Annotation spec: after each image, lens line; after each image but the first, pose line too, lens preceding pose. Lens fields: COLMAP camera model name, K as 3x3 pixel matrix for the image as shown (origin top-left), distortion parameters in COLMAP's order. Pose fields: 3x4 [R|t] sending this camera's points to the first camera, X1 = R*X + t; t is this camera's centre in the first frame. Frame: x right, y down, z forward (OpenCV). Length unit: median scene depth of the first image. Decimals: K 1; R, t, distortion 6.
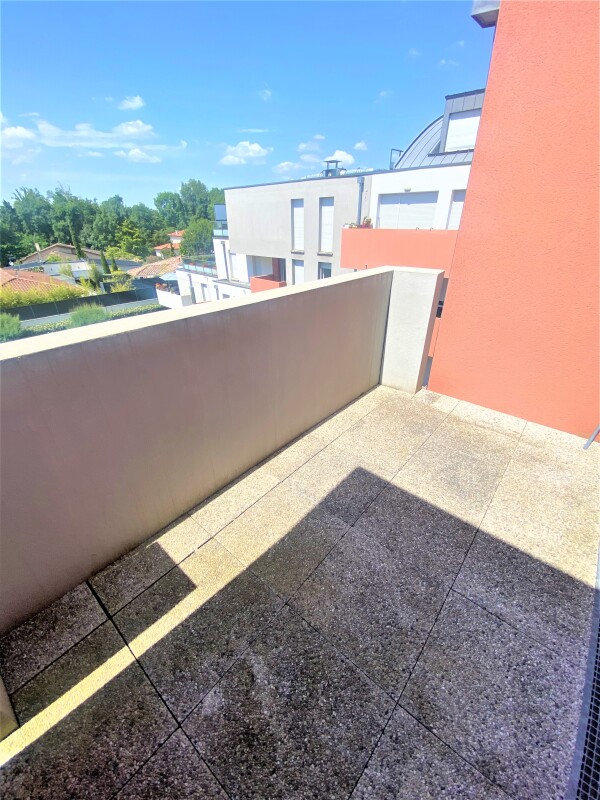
lens RADIAL K [[327.7, 0, 300.0], [0, 327.7, 400.0], [0, 0, 1]] dist [0.014933, -0.017561]
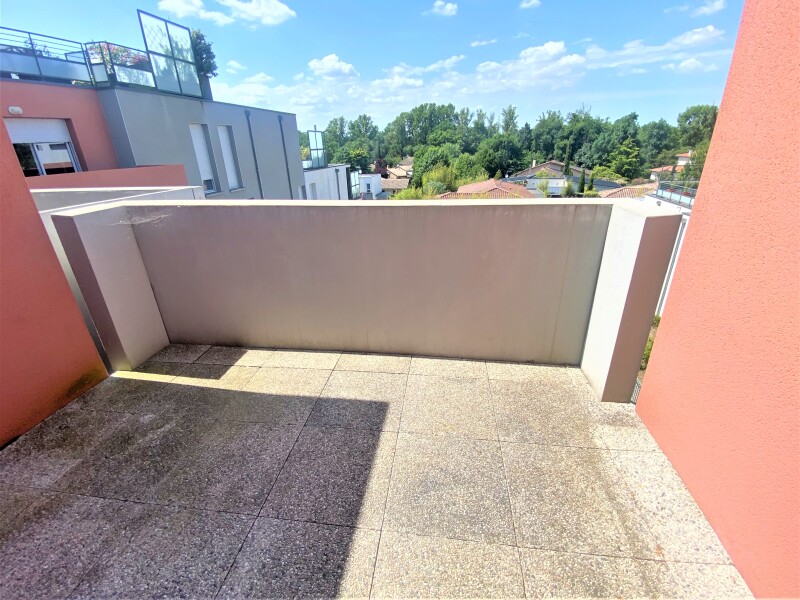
lens RADIAL K [[349.8, 0, 403.6], [0, 349.8, 308.1], [0, 0, 1]] dist [0.017278, -0.018633]
pose [[0.550124, 0.347295, -0.759440, 0.678379], [-0.386564, 0.912023, 0.137052, -0.145241], [0.740224, 0.218177, 0.635977, 0.296020]]
